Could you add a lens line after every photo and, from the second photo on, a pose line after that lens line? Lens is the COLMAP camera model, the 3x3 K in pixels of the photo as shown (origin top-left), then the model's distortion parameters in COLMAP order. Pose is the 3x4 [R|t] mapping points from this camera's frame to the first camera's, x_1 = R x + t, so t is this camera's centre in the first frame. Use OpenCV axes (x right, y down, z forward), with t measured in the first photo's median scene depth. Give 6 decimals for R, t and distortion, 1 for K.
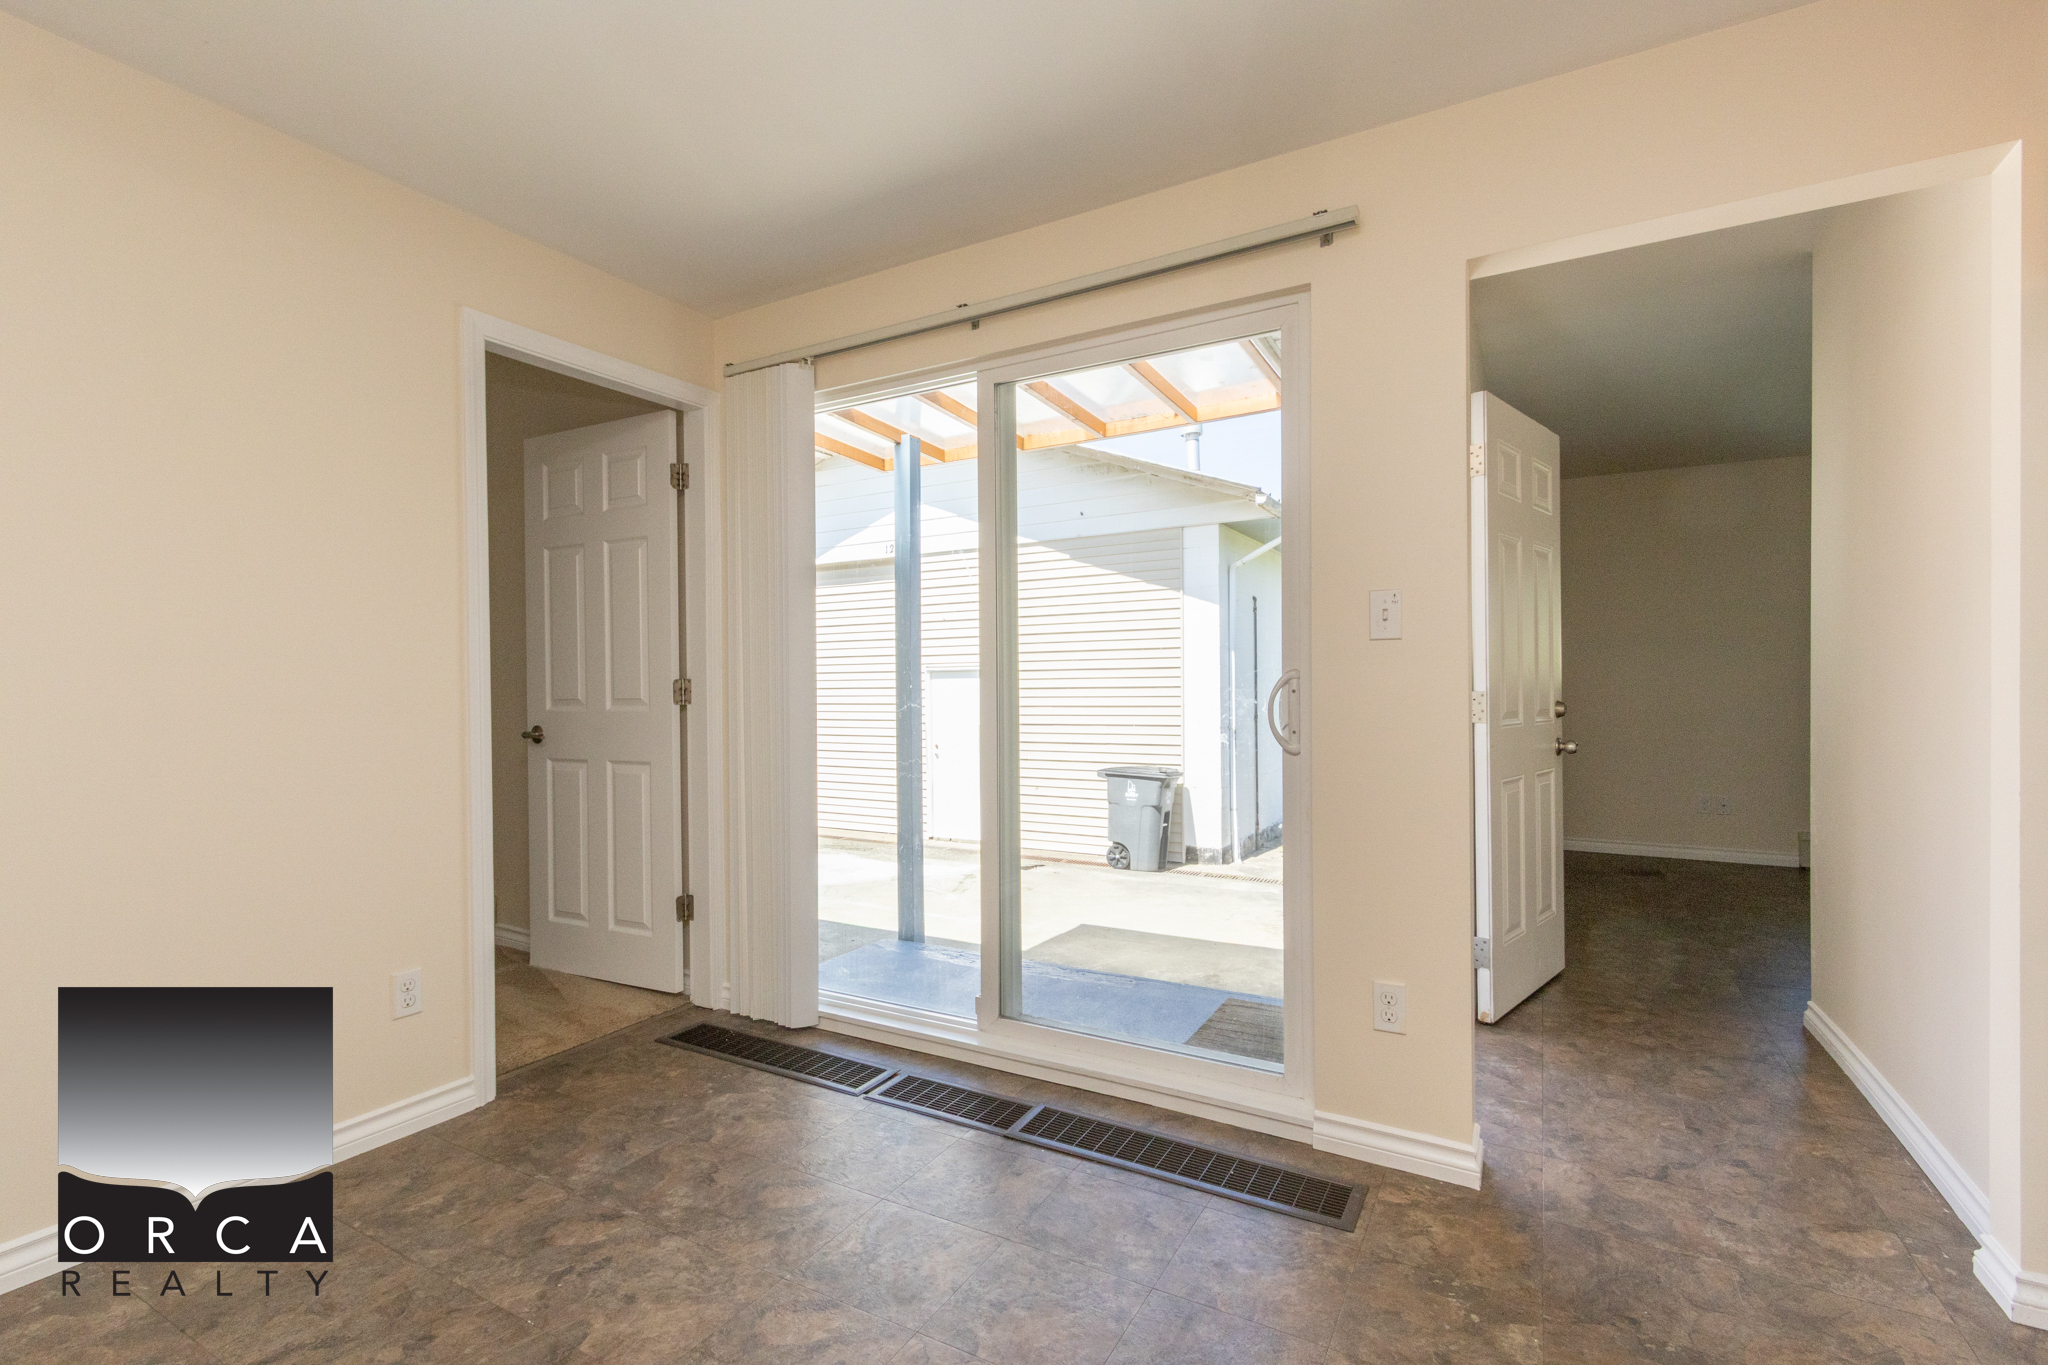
lens RADIAL K [[926.8, 0, 1005.1], [0, 926.8, 693.4], [0, 0, 1]] dist [0.007037, -0.002043]
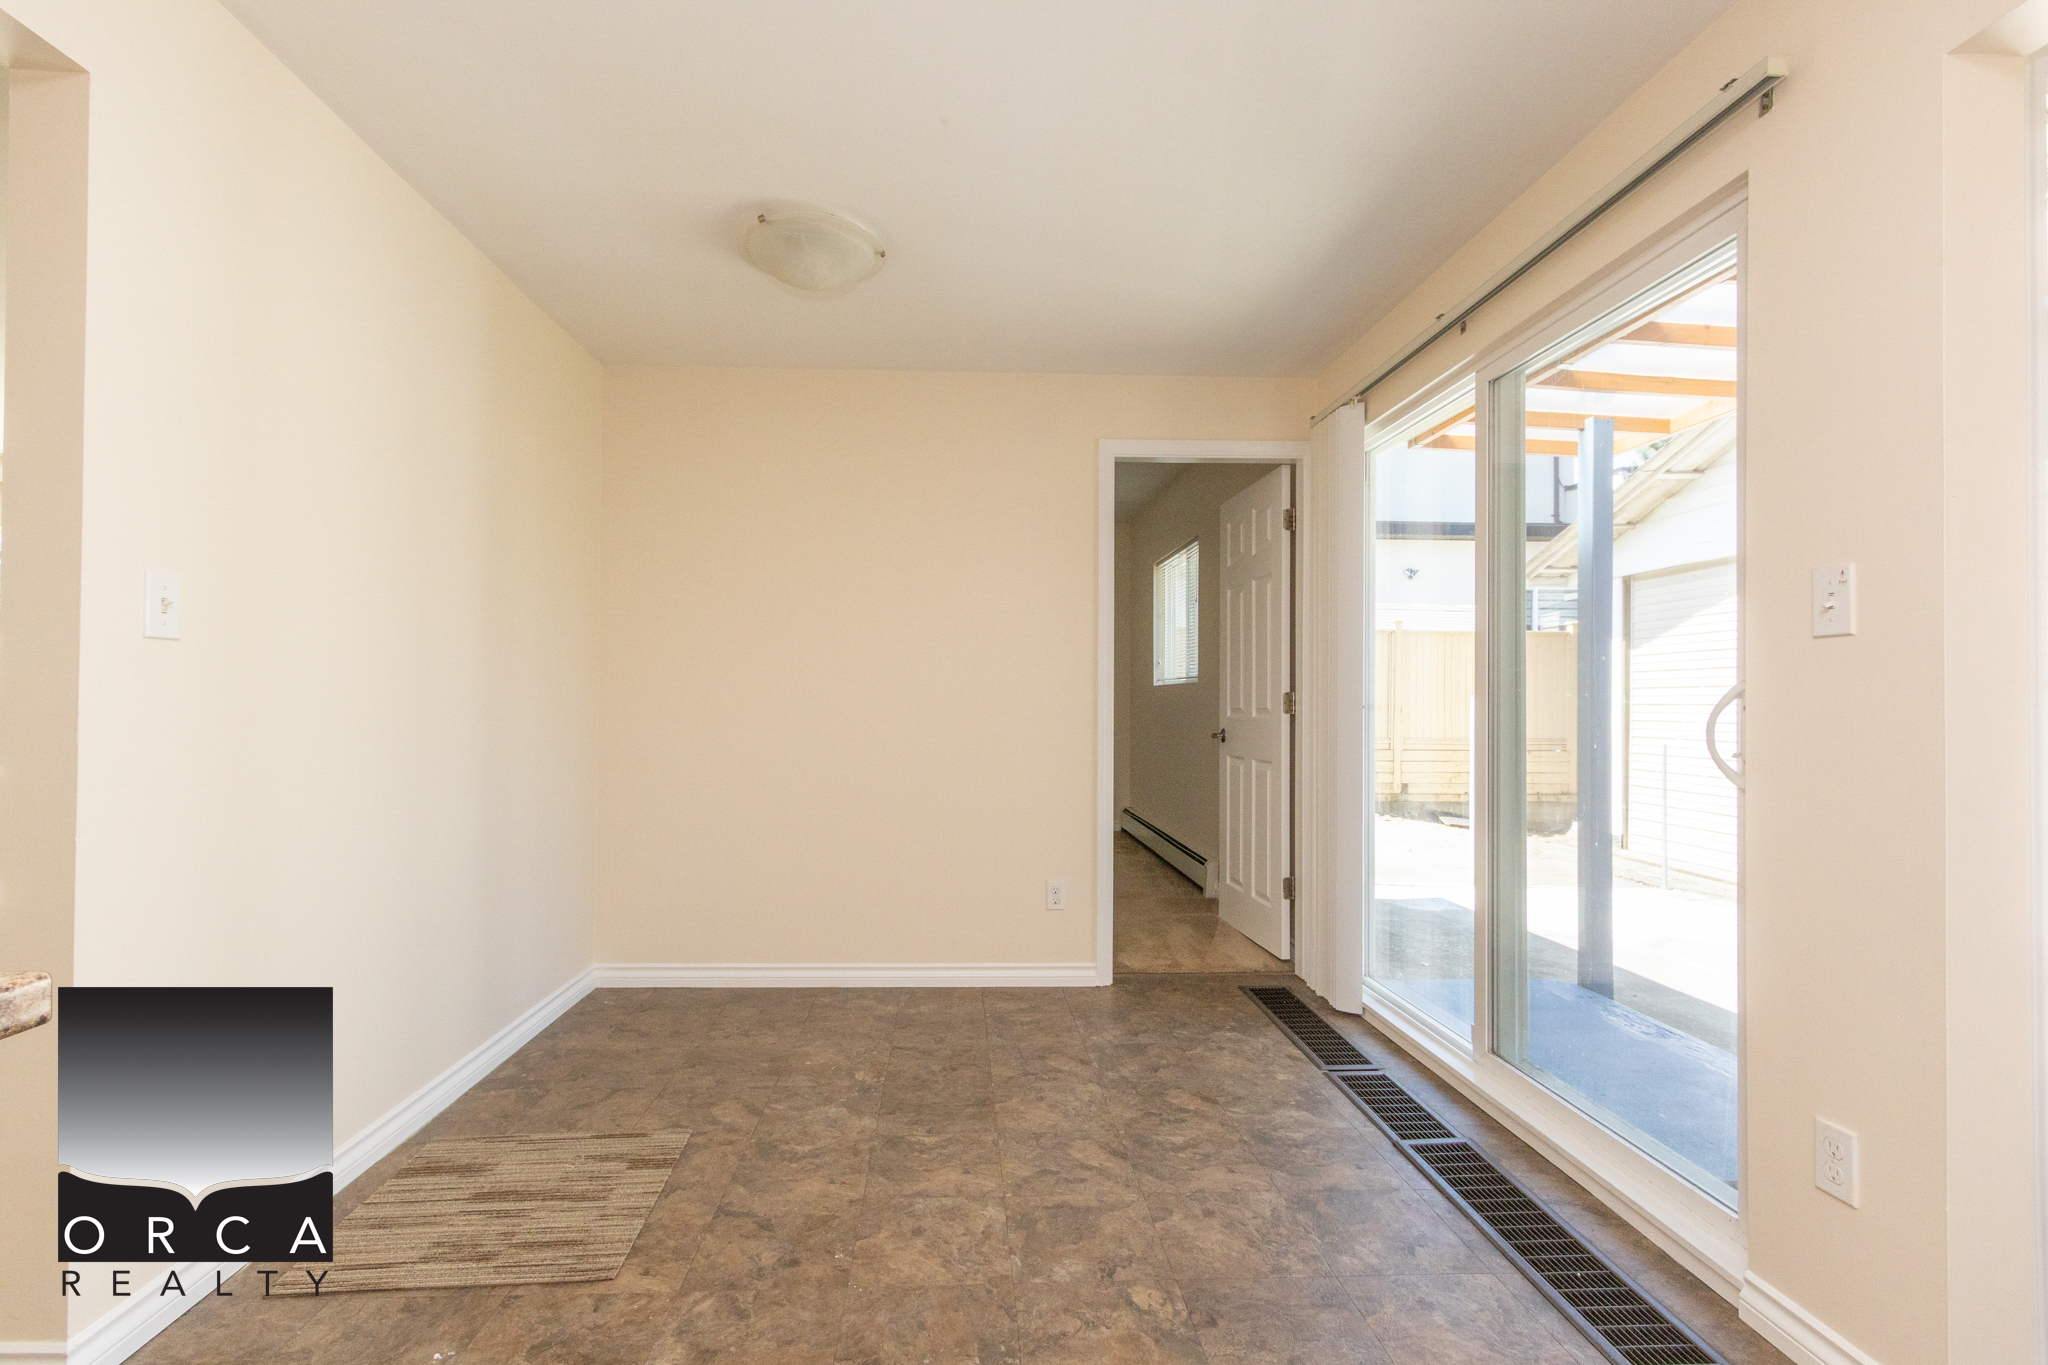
lens RADIAL K [[926.8, 0, 999.5], [0, 926.8, 692.3], [0, 0, 1]] dist [0.007037, -0.002043]
pose [[0.541210, -0.000728, -0.840887, 0.527877], [-0.012092, 0.999889, -0.008649, -0.001097], [0.840800, 0.014849, 0.541142, 0.069063]]
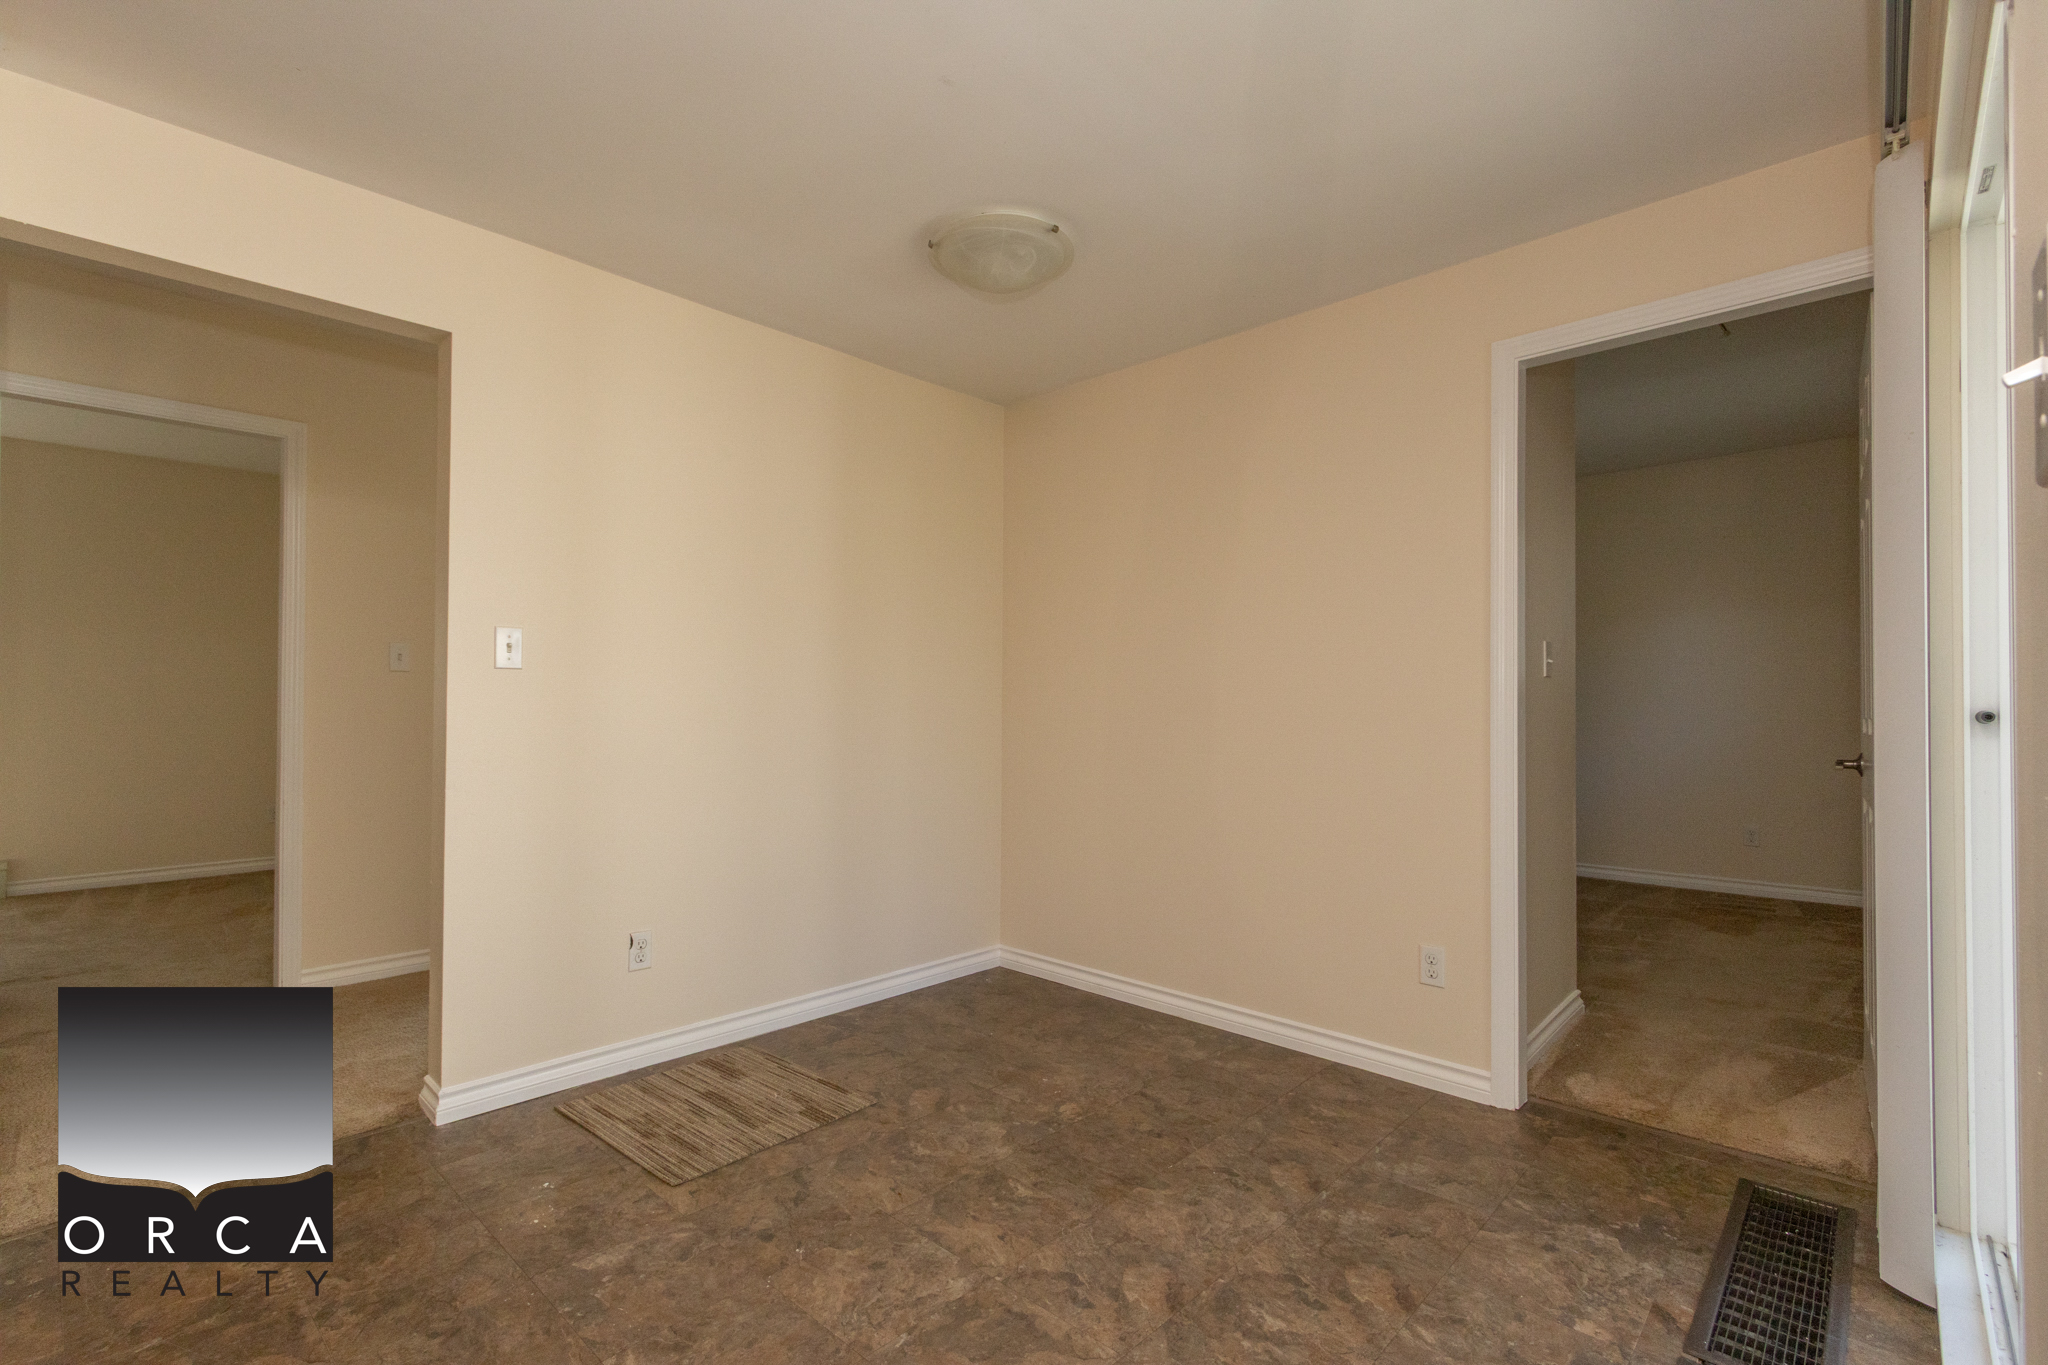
lens RADIAL K [[926.8, 0, 1006.6], [0, 926.8, 692.7], [0, 0, 1]] dist [0.007037, -0.002043]
pose [[-0.239287, -0.010514, -0.970892, 0.532833], [-0.006648, 0.999936, -0.009190, -0.004256], [0.970926, 0.004256, -0.239342, 0.660034]]
